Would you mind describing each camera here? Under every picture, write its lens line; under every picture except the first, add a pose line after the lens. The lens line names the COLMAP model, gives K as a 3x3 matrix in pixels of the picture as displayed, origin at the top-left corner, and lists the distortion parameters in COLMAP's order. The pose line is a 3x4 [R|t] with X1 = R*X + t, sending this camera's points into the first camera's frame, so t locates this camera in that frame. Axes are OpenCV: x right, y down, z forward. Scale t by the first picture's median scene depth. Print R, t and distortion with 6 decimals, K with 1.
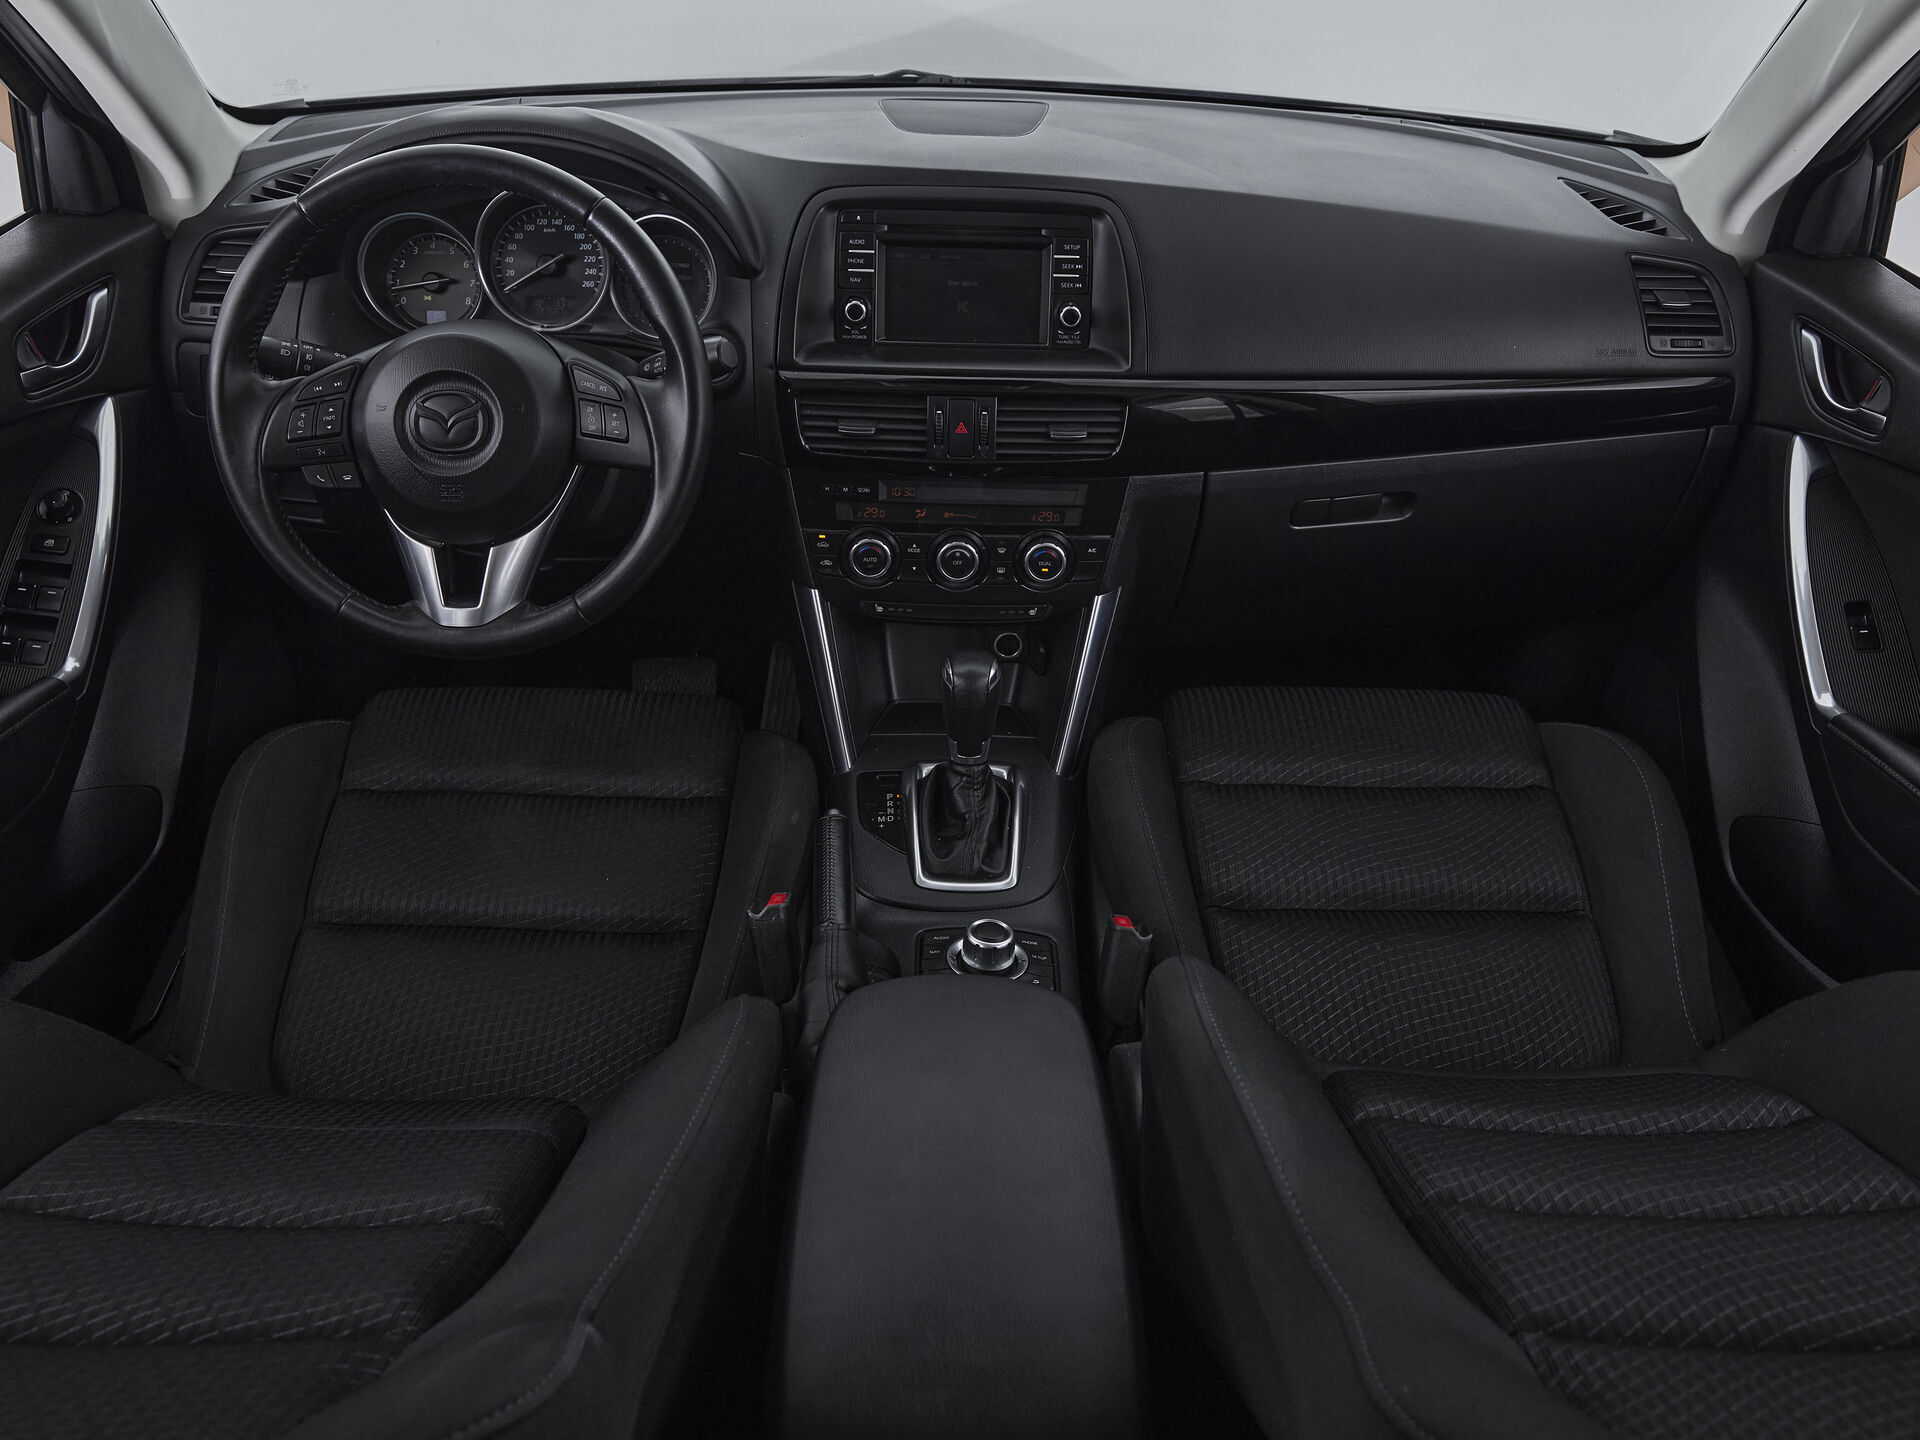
lens RADIAL K [[1421.9, 0, 952.4], [0, 1421.9, 715.3], [0, 0, 1]] dist [-0.068998, 0.048848]
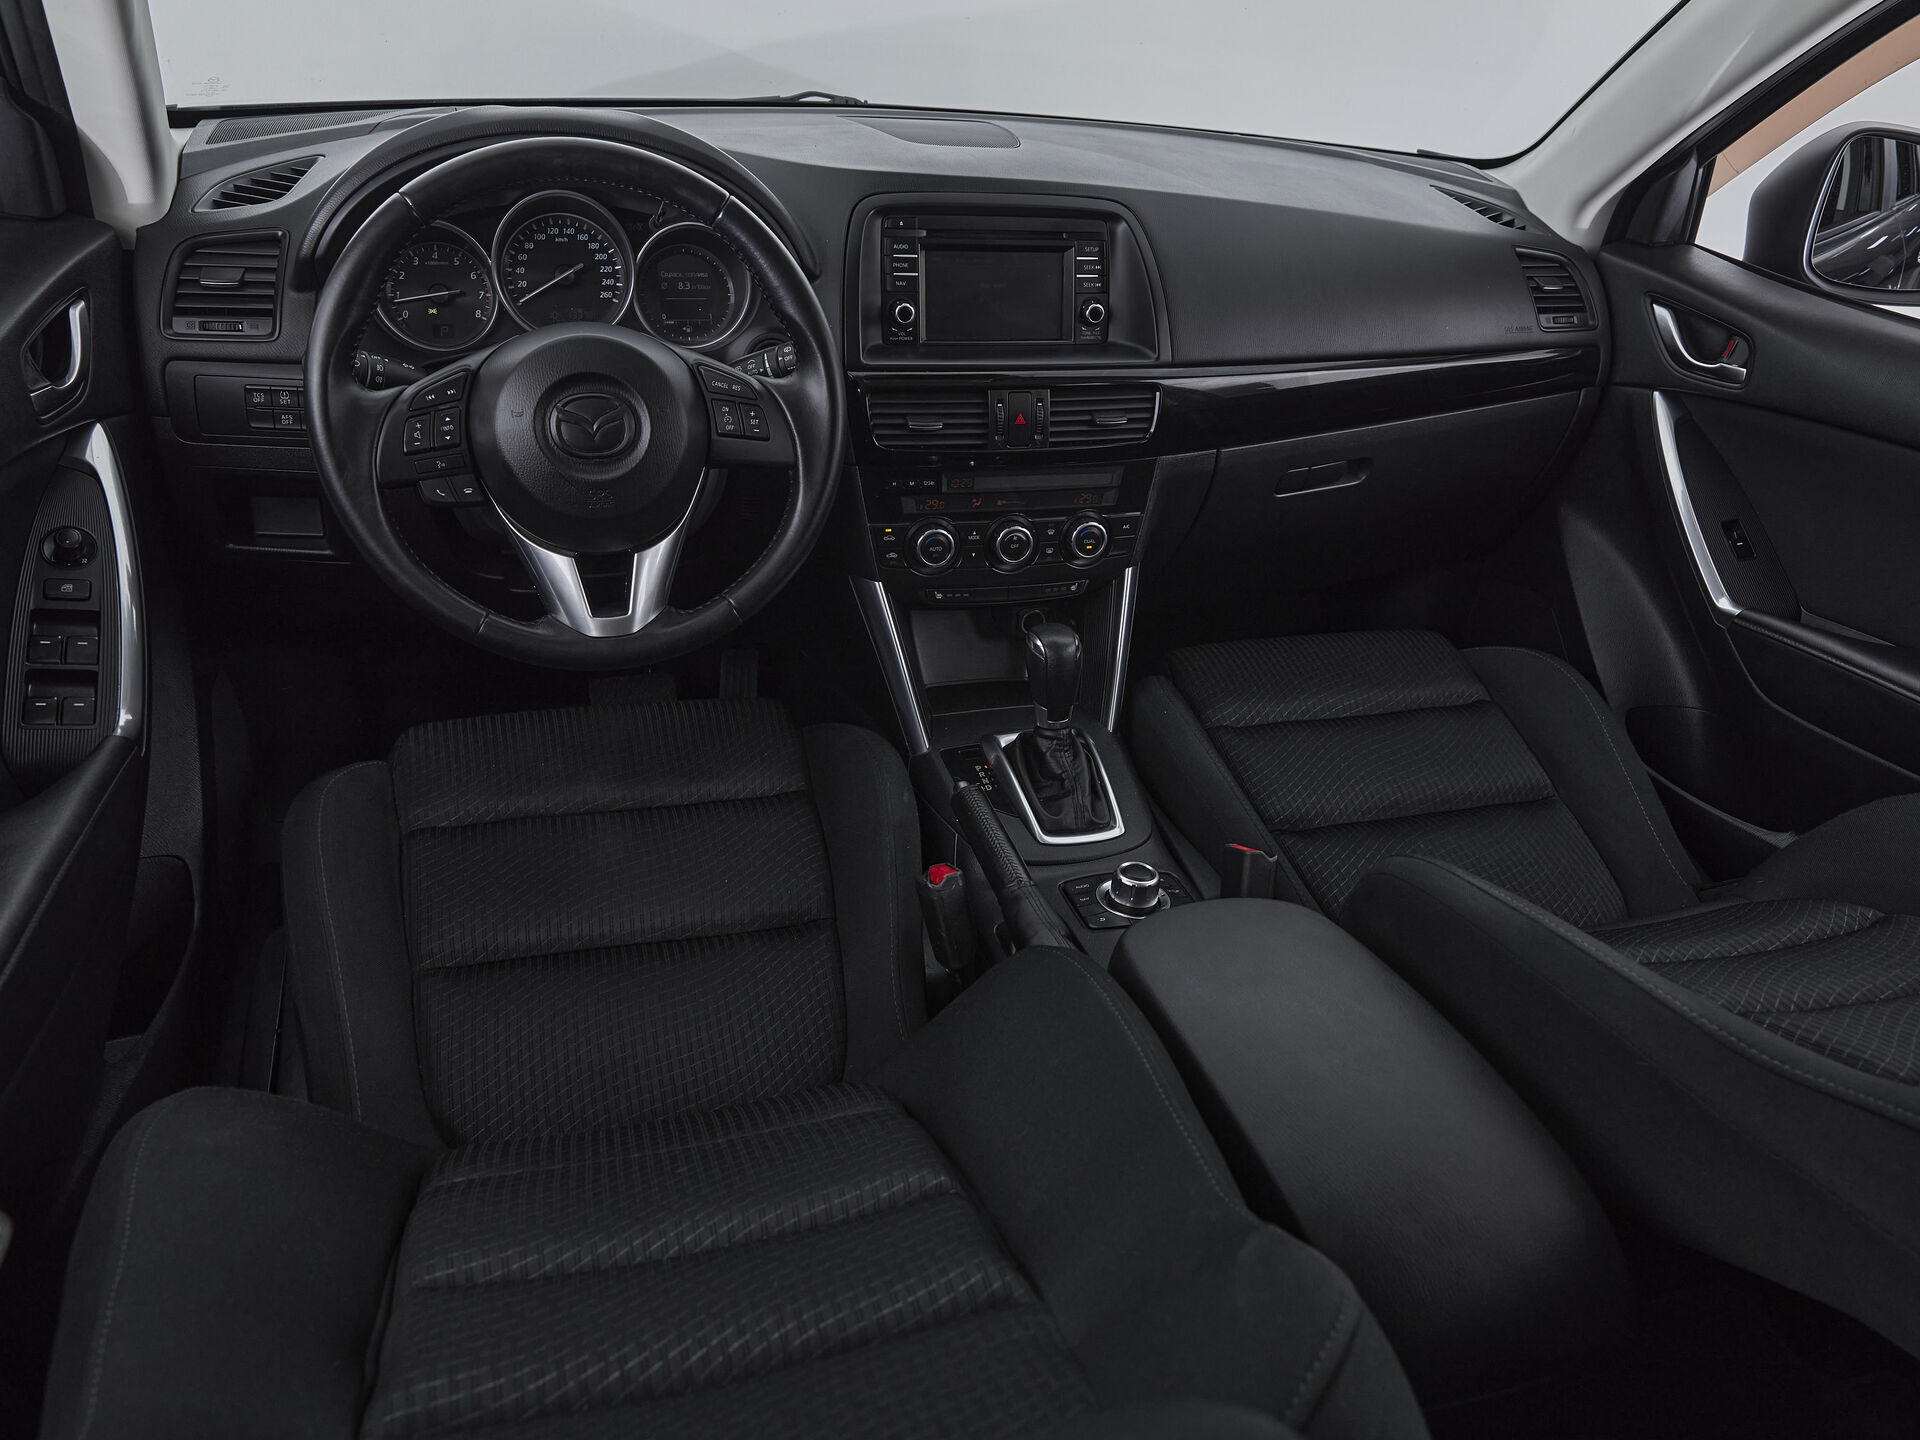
lens RADIAL K [[1314.0, 0, 960.0], [0, 1314.0, 720.0], [0, 0, 1]] dist [0.000982, -0.001085]
pose [[0.959842, -0.105055, 0.260129, -0.315171], [0.106628, 0.994266, 0.008098, 0.011615], [-0.259489, 0.019964, 0.965540, 0.050802]]
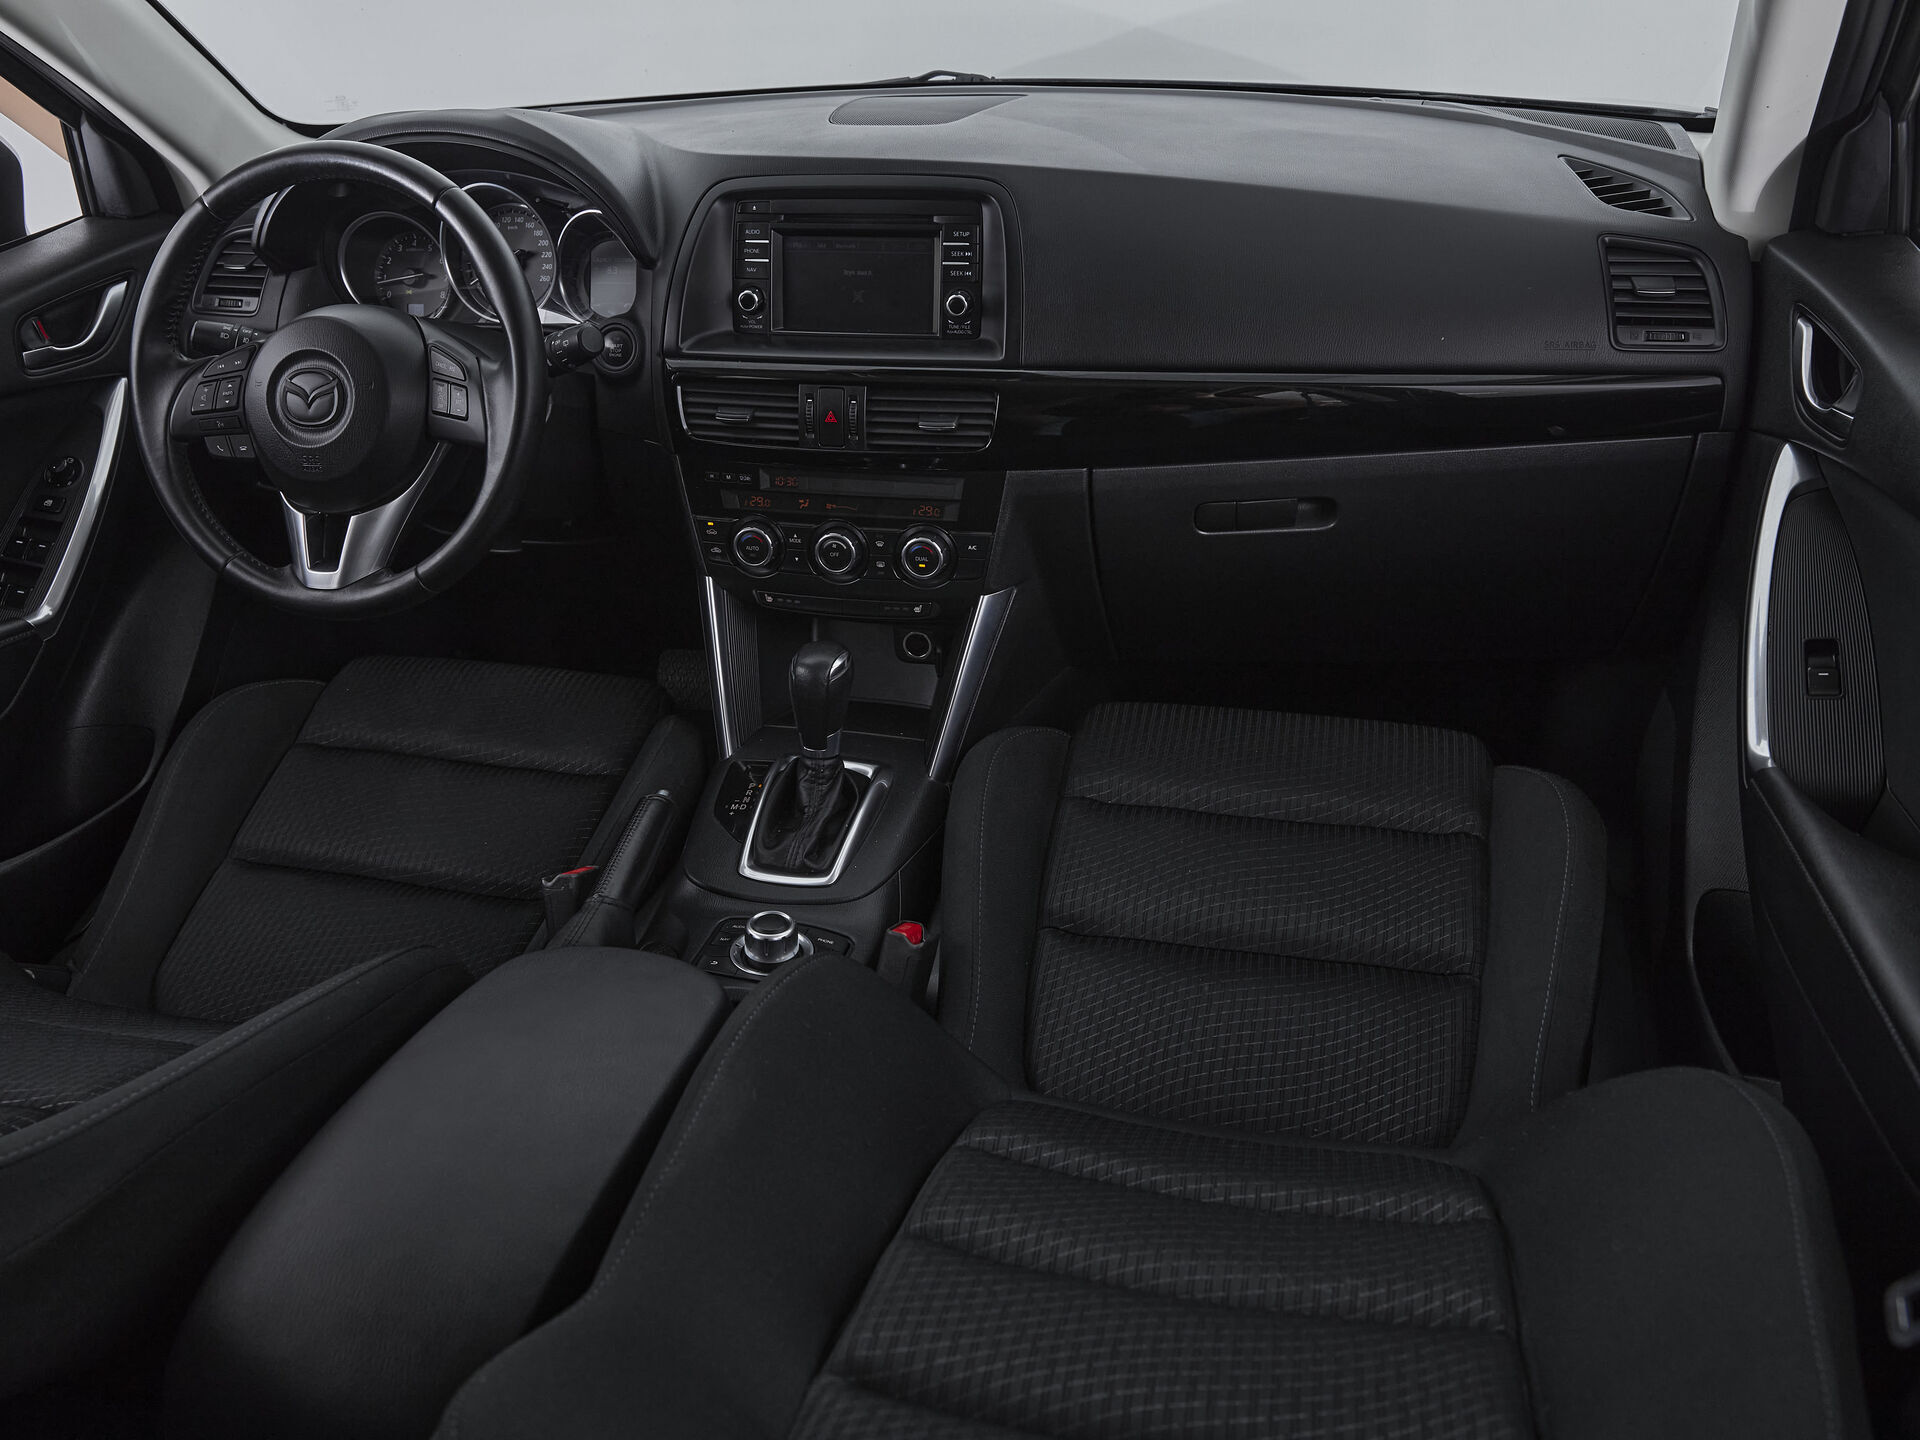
lens RADIAL K [[1427.1, 0, 960.0], [0, 1427.1, 720.0], [0, 0, 1]] dist [-0.063853, 0.042111]
pose [[0.971423, 0.066059, -0.227979, 0.326843], [-0.070779, 0.997413, -0.012581, 0.013610], [0.226558, 0.028358, 0.973585, 0.060964]]
